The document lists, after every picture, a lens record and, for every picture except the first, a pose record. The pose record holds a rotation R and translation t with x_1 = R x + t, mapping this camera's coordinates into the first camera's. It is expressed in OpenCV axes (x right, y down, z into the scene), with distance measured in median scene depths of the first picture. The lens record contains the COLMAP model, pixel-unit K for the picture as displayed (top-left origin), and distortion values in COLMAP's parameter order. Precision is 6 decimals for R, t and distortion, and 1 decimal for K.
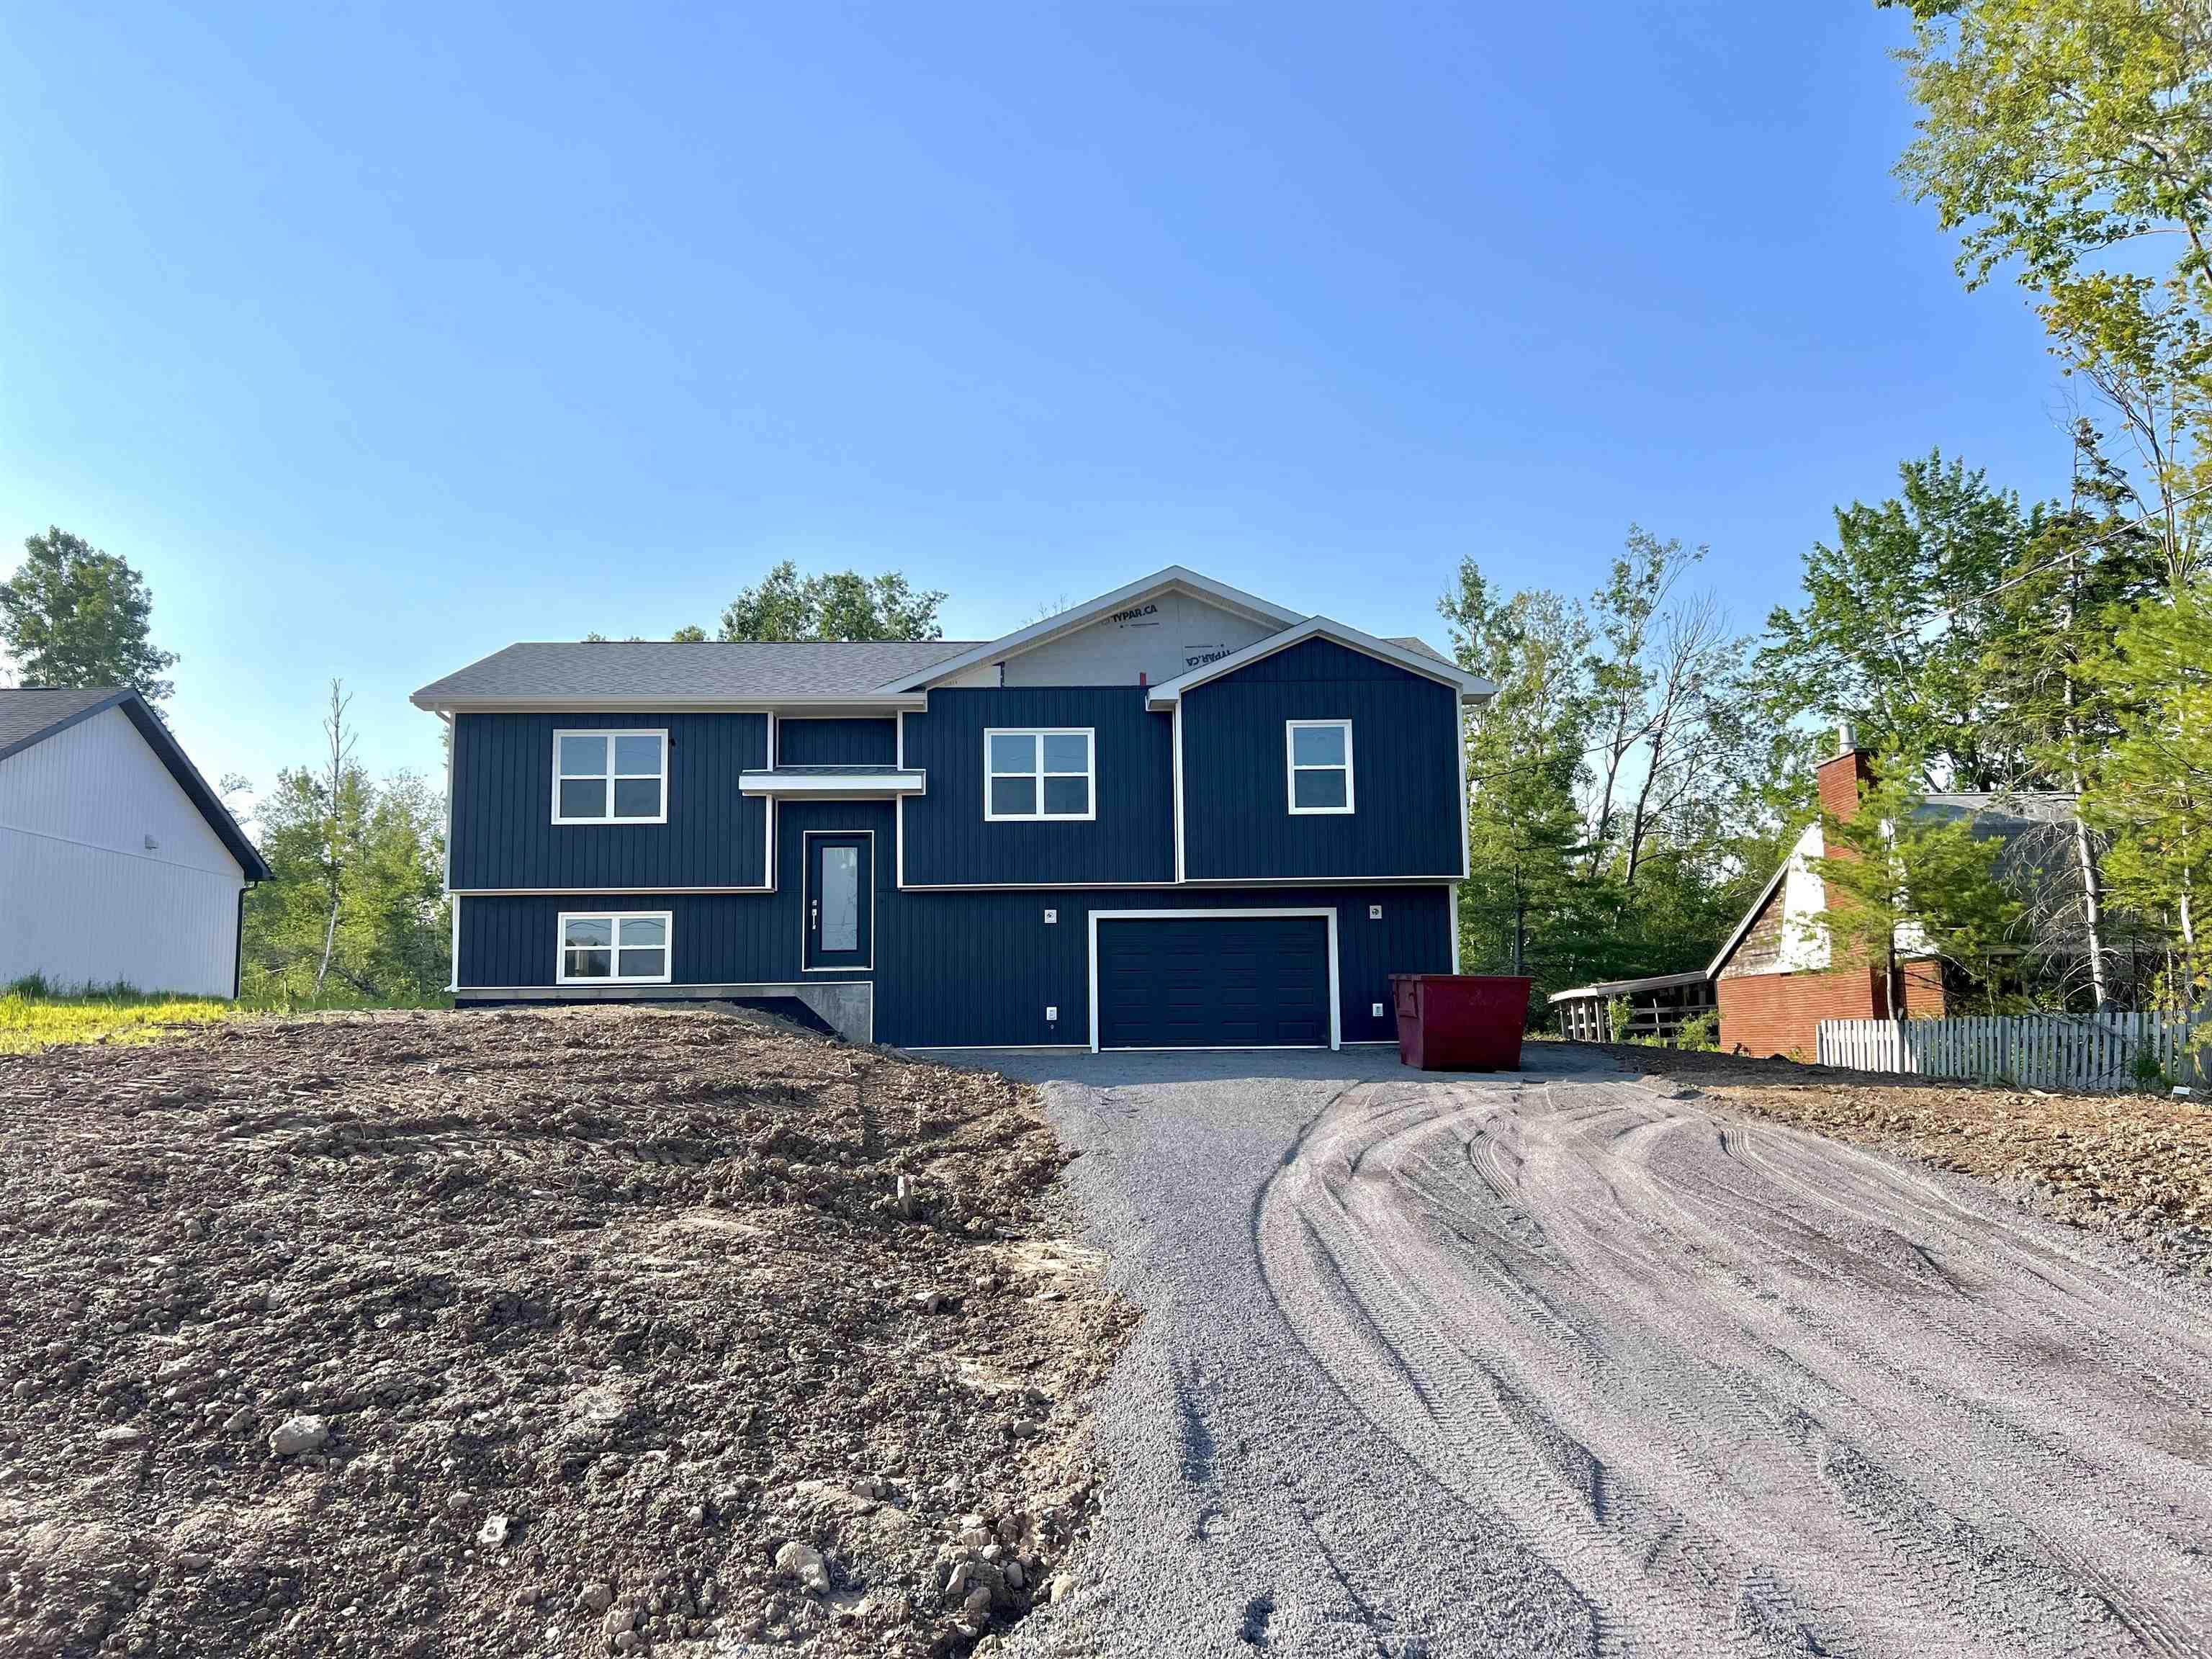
lens RADIAL K [[1680.3, 0, 1106.0], [0, 1680.3, 829.5], [0, 0, 1]] dist [0.102140, -0.106675]
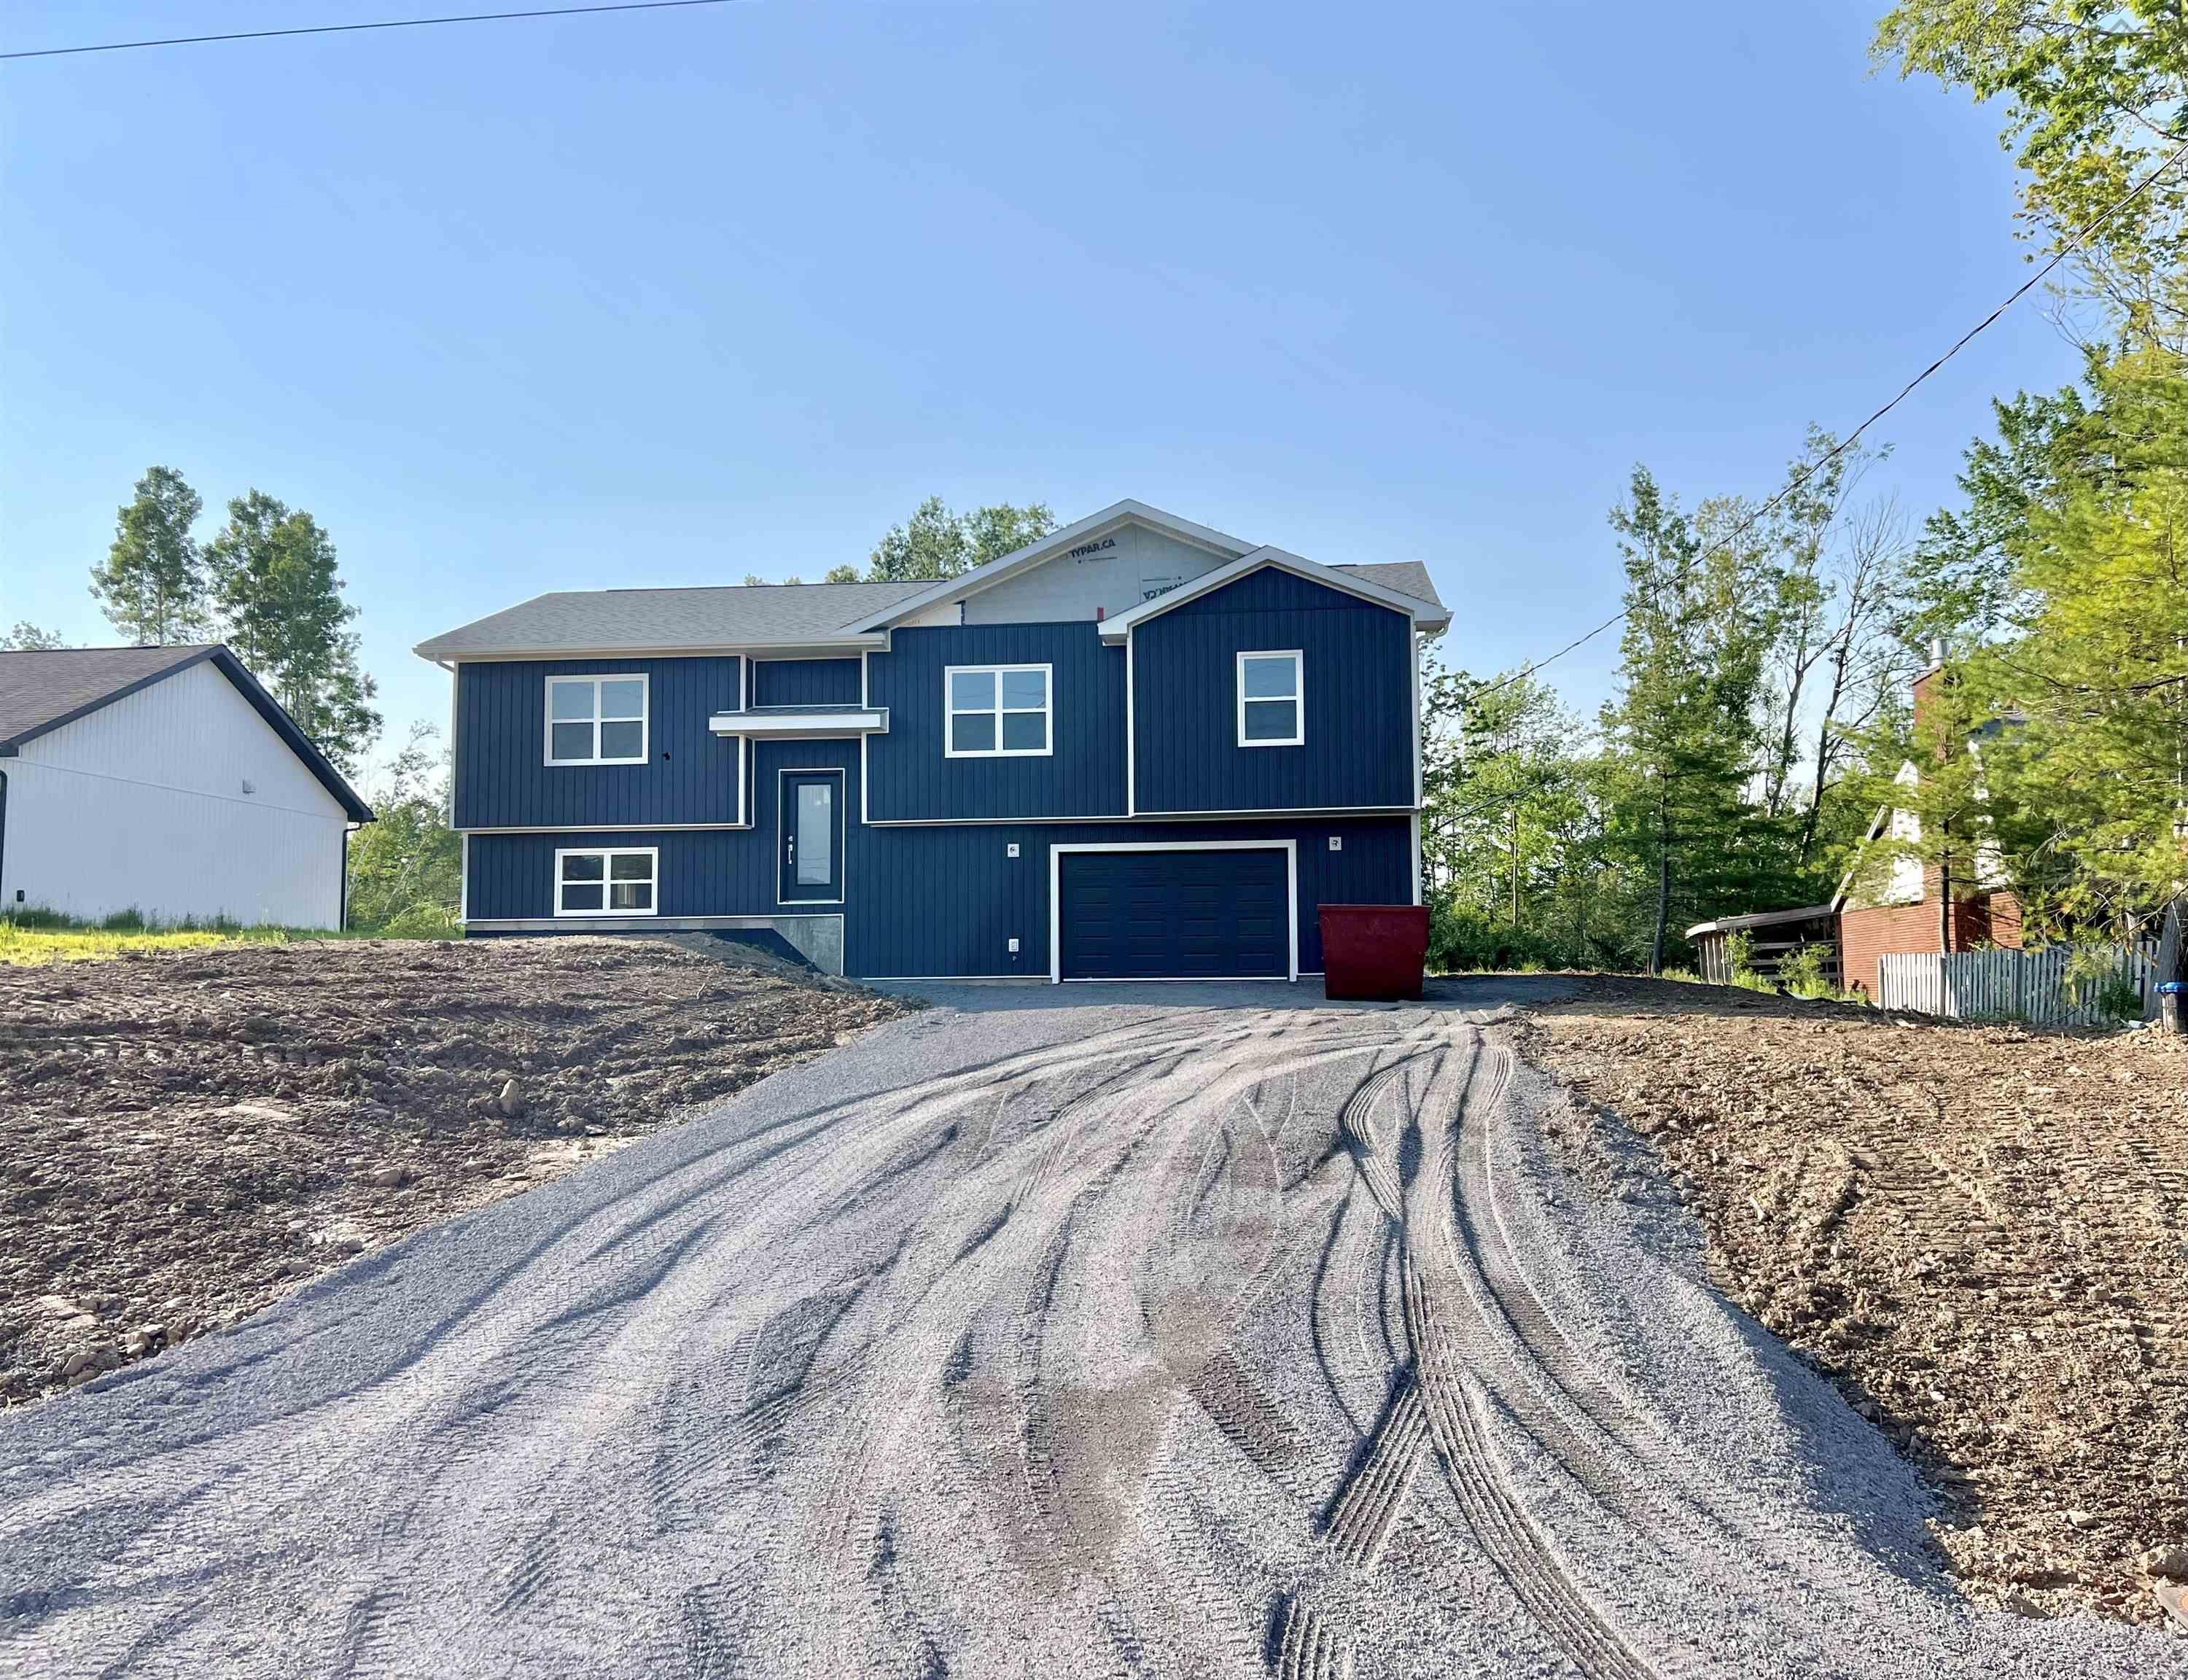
lens RADIAL K [[1734.8, 0, 1094.0], [0, 1734.8, 840.0], [0, 0, 1]] dist [0.081980, -0.074034]
pose [[0.989755, -0.007559, -0.142577, 0.166184], [0.013892, 0.998958, 0.043477, 0.000367], [0.142100, -0.045012, 0.988828, -0.032978]]
